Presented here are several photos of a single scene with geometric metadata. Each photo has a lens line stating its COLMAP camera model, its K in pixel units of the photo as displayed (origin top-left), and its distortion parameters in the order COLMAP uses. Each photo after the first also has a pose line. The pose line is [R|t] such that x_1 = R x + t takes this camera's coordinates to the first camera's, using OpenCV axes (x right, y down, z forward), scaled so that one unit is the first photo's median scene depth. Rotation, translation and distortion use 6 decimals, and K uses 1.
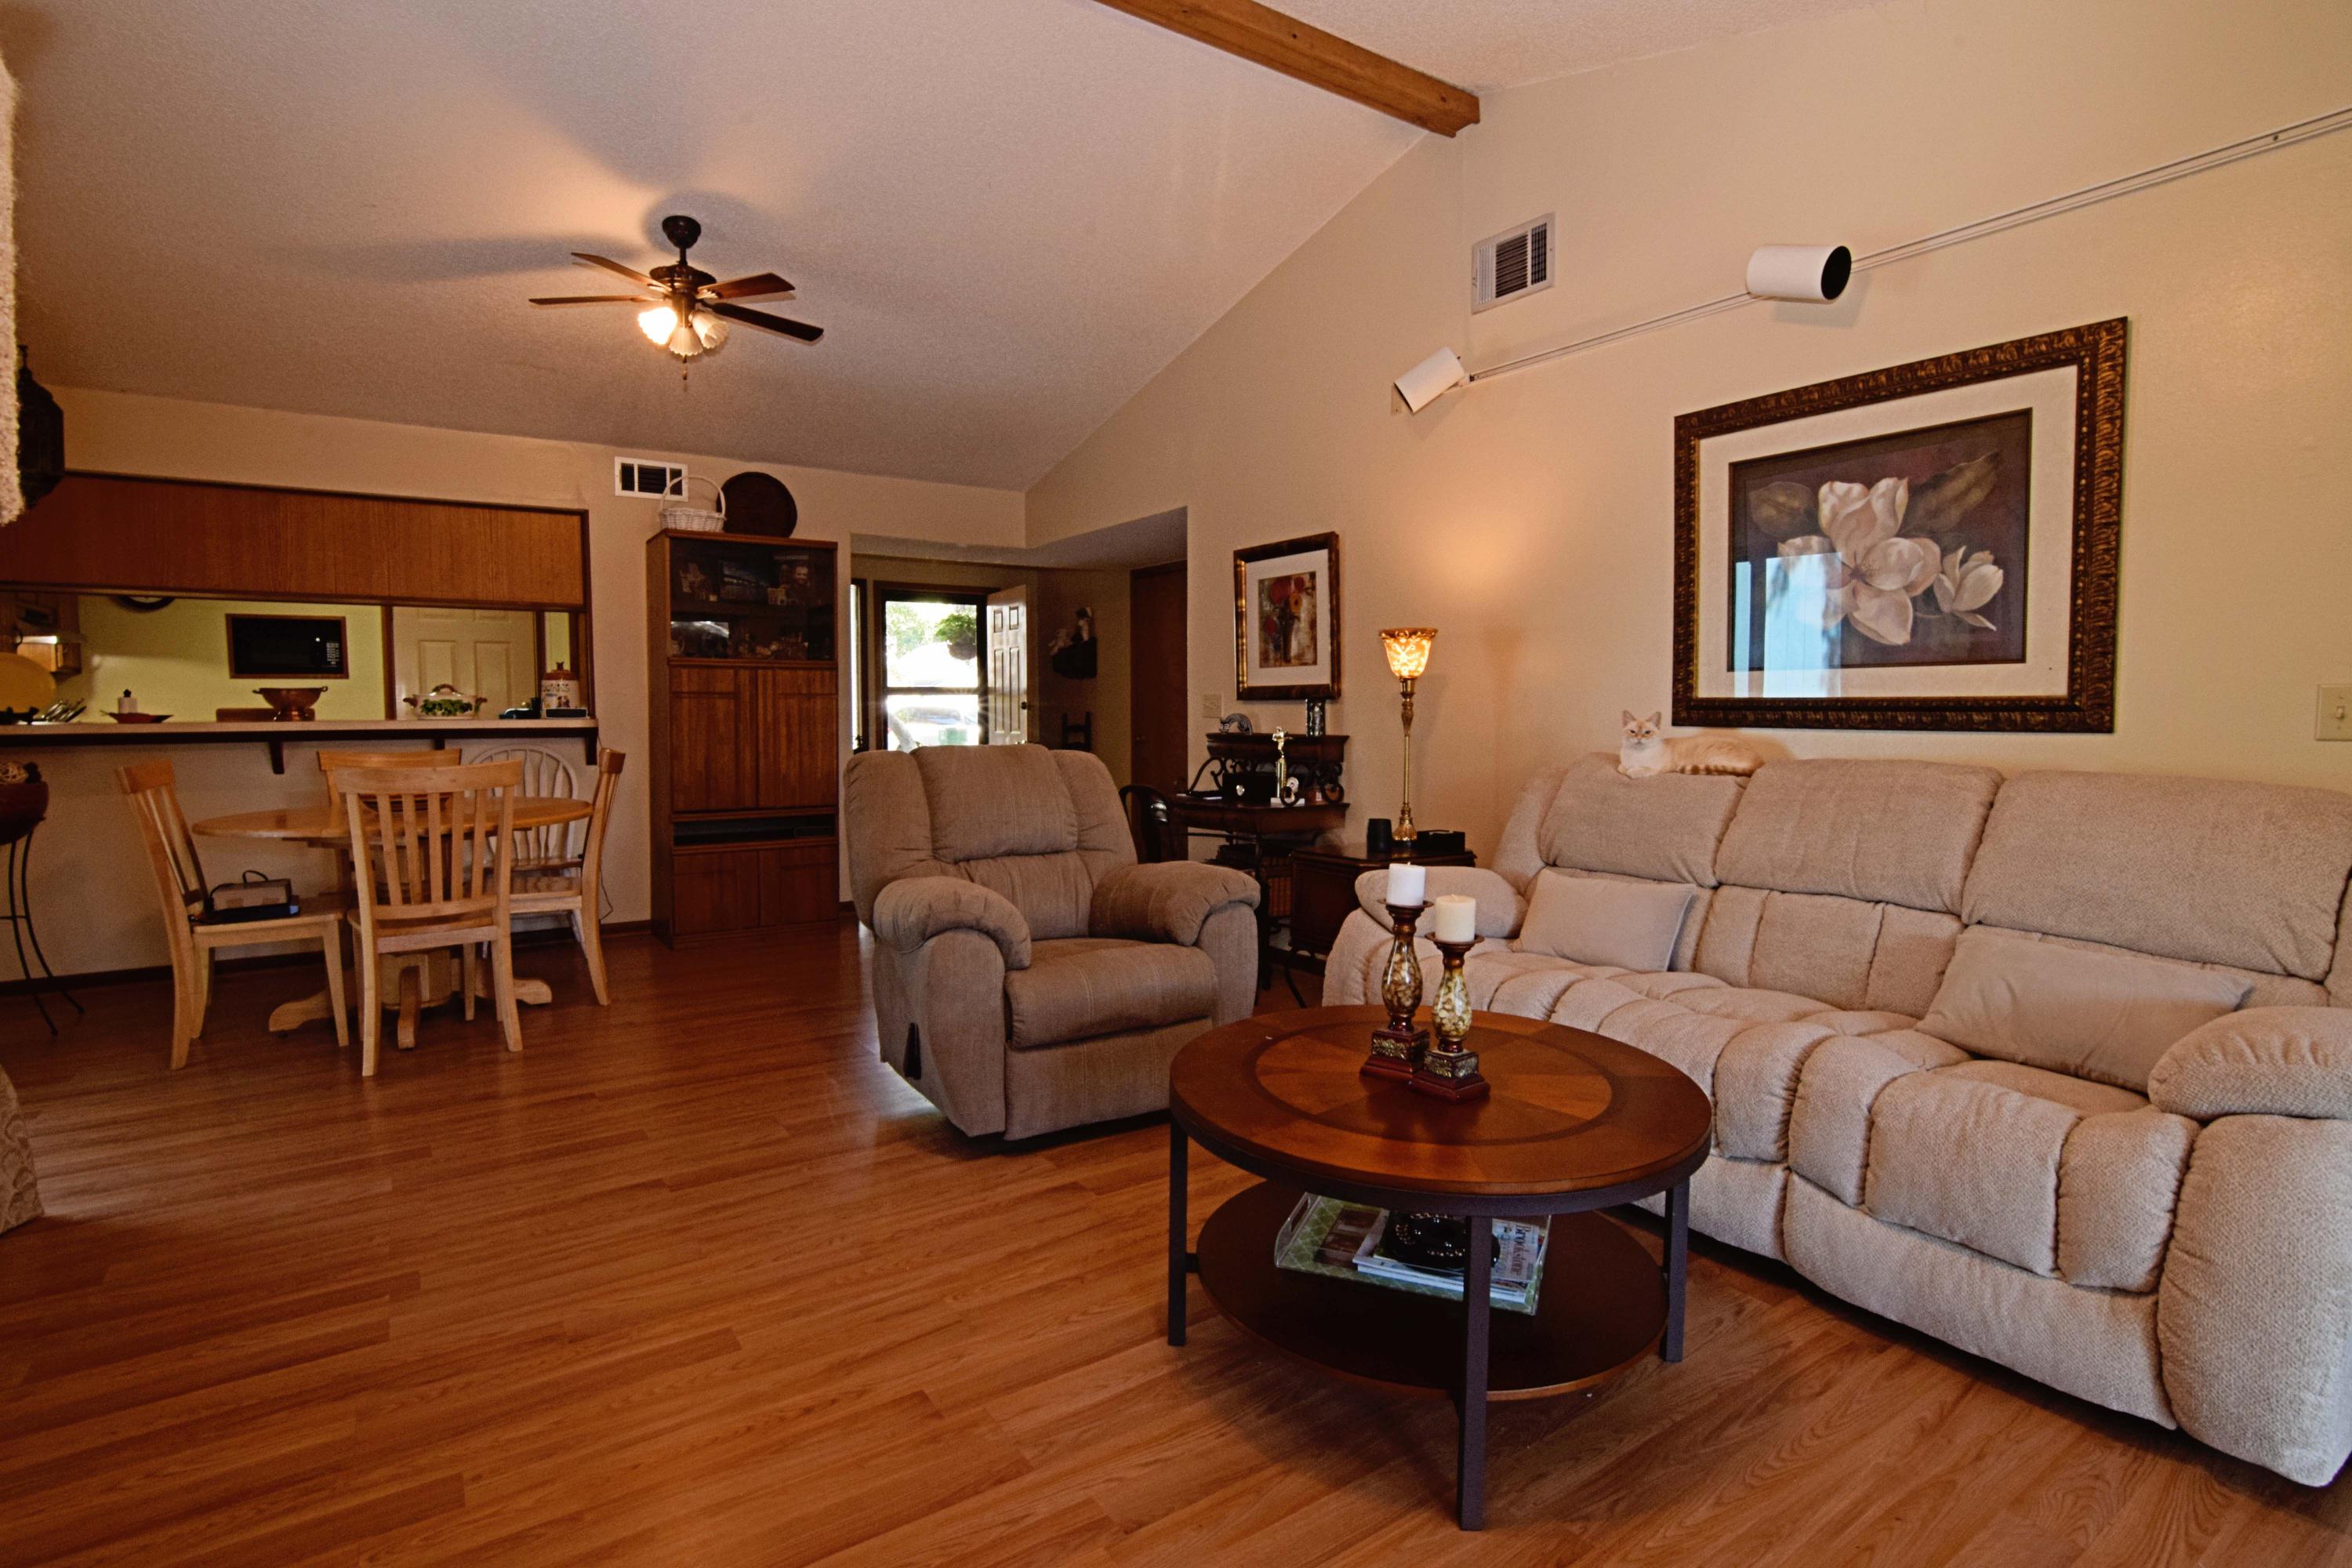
lens RADIAL K [[1151.1, 0, 1169.3], [0, 1151.1, 777.2], [0, 0, 1]] dist [-0.029520, 0.009769]
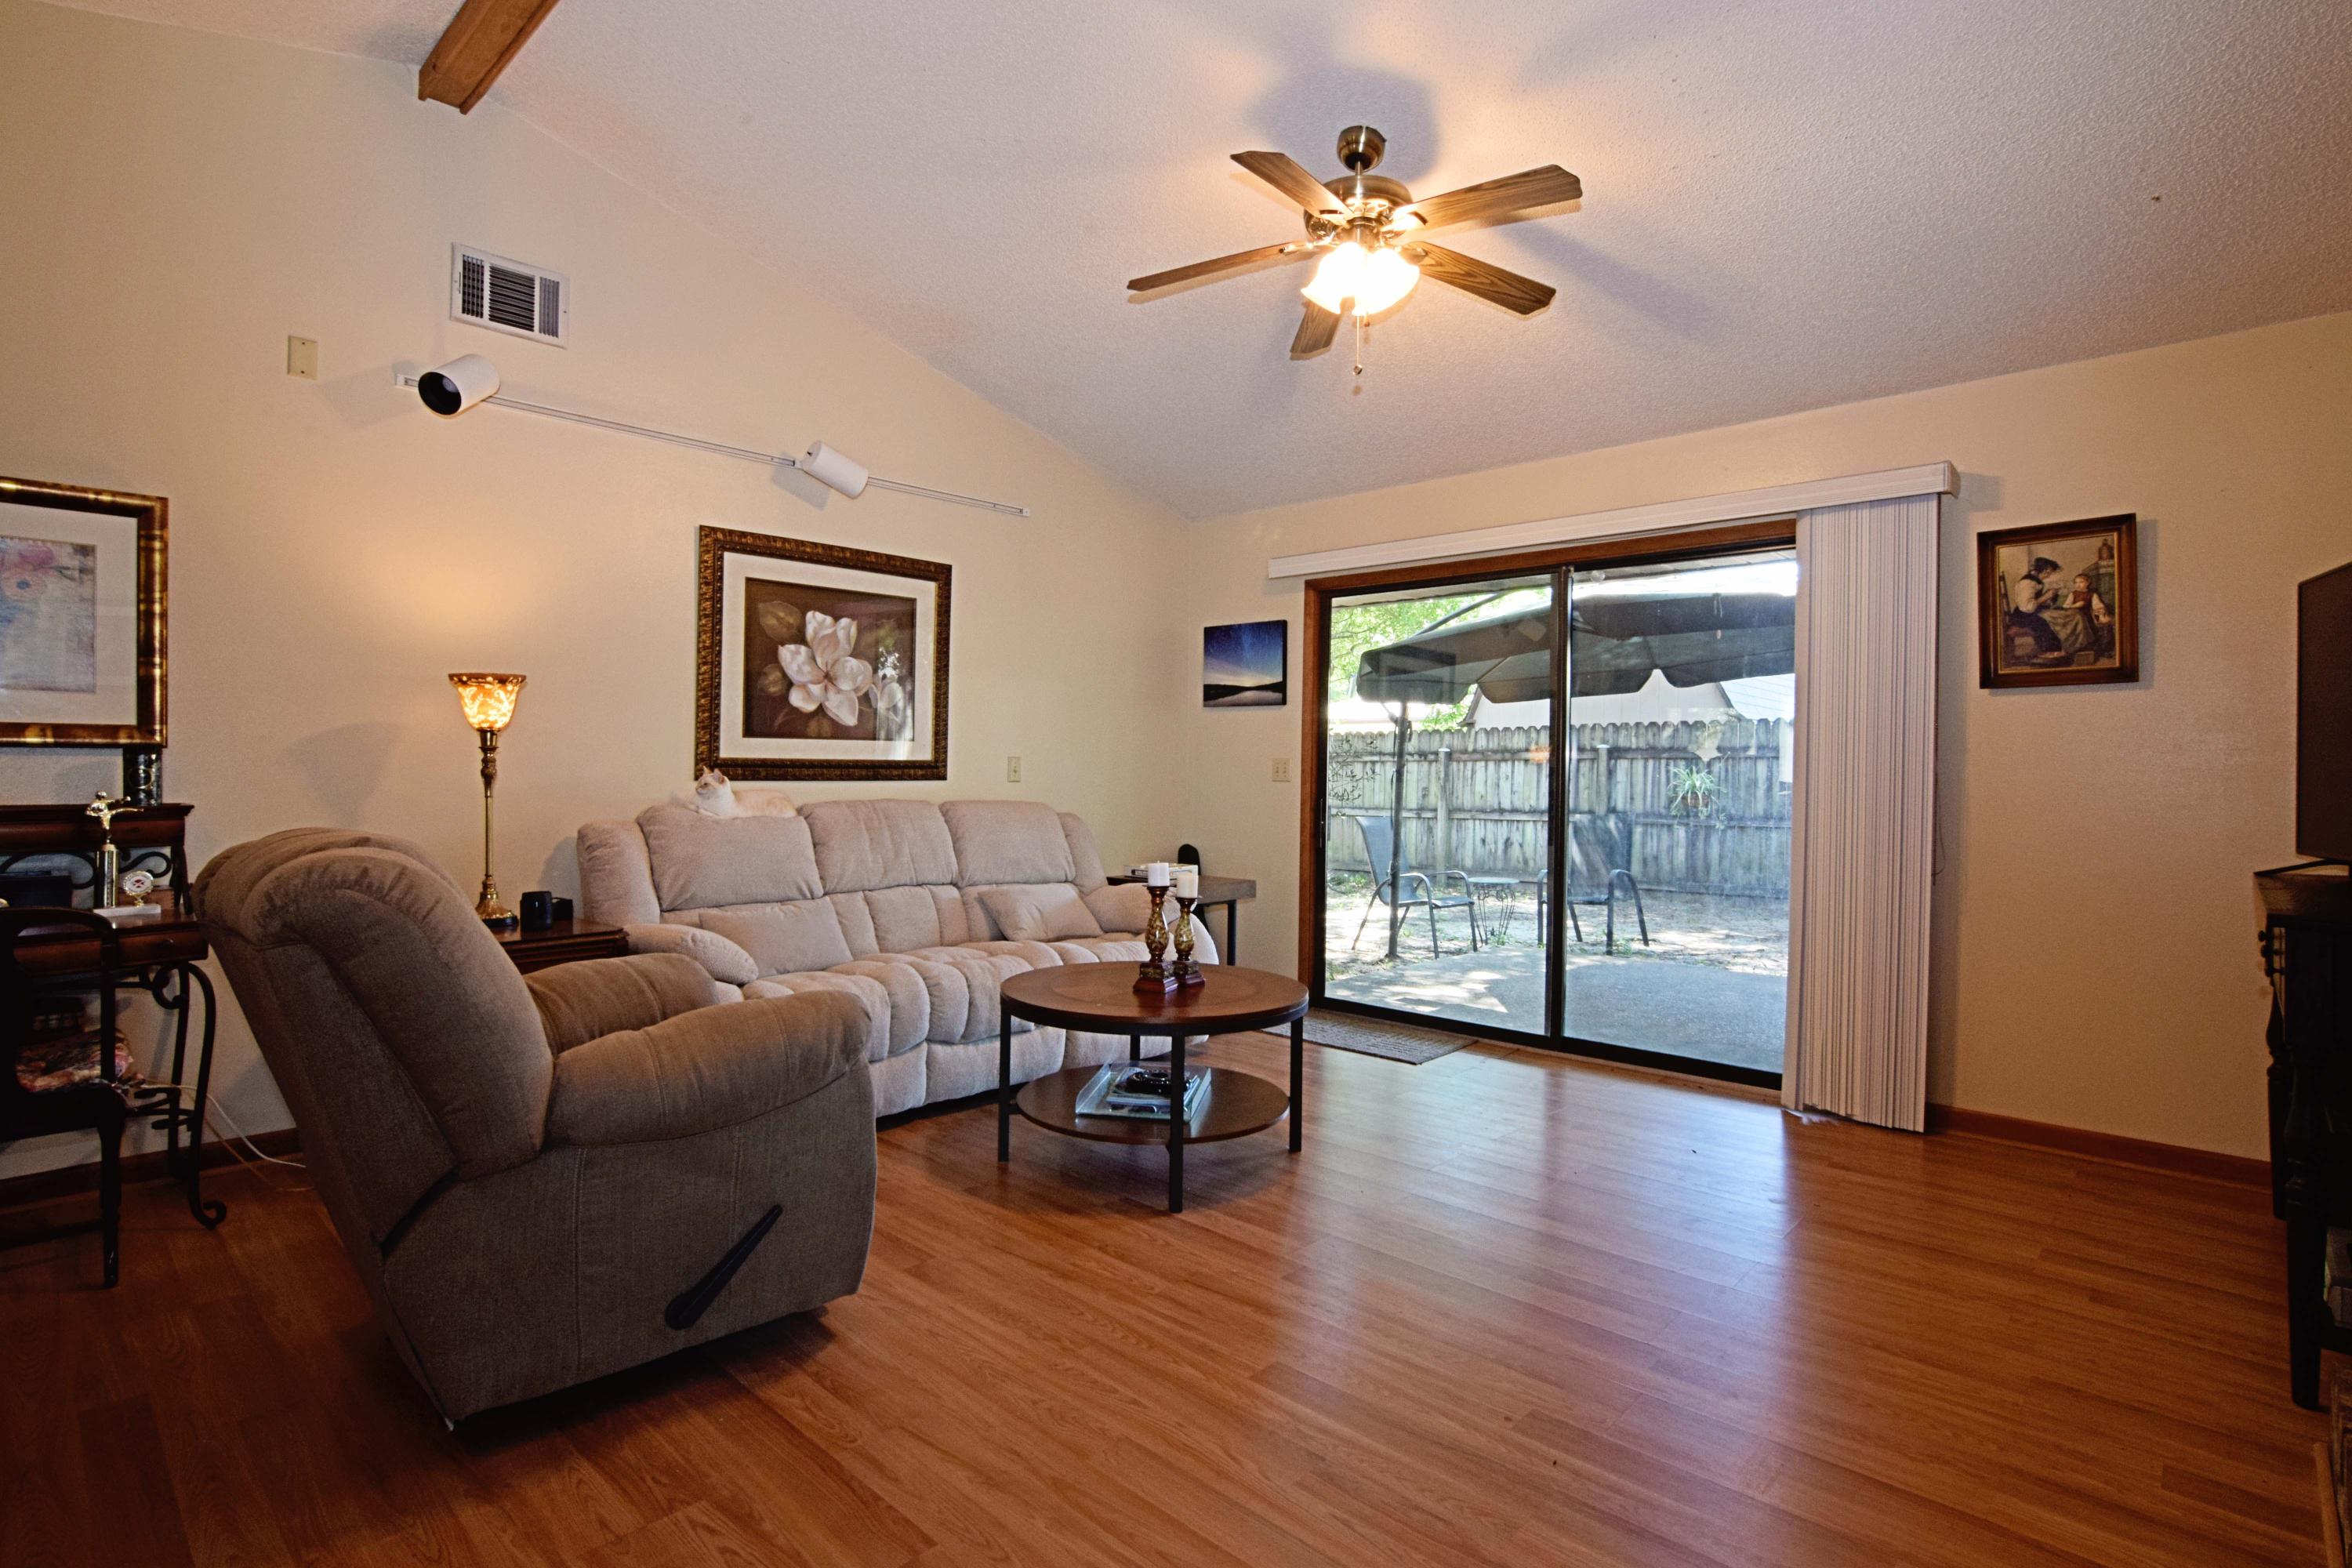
lens RADIAL K [[1151.1, 0, 1184.7], [0, 1151.1, 775.8], [0, 0, 1]] dist [-0.029520, 0.009769]
pose [[-0.223059, -0.007448, 0.974777, -0.770204], [0.051080, 0.998508, 0.019318, -0.043176], [-0.973466, 0.054101, -0.222346, 0.707870]]
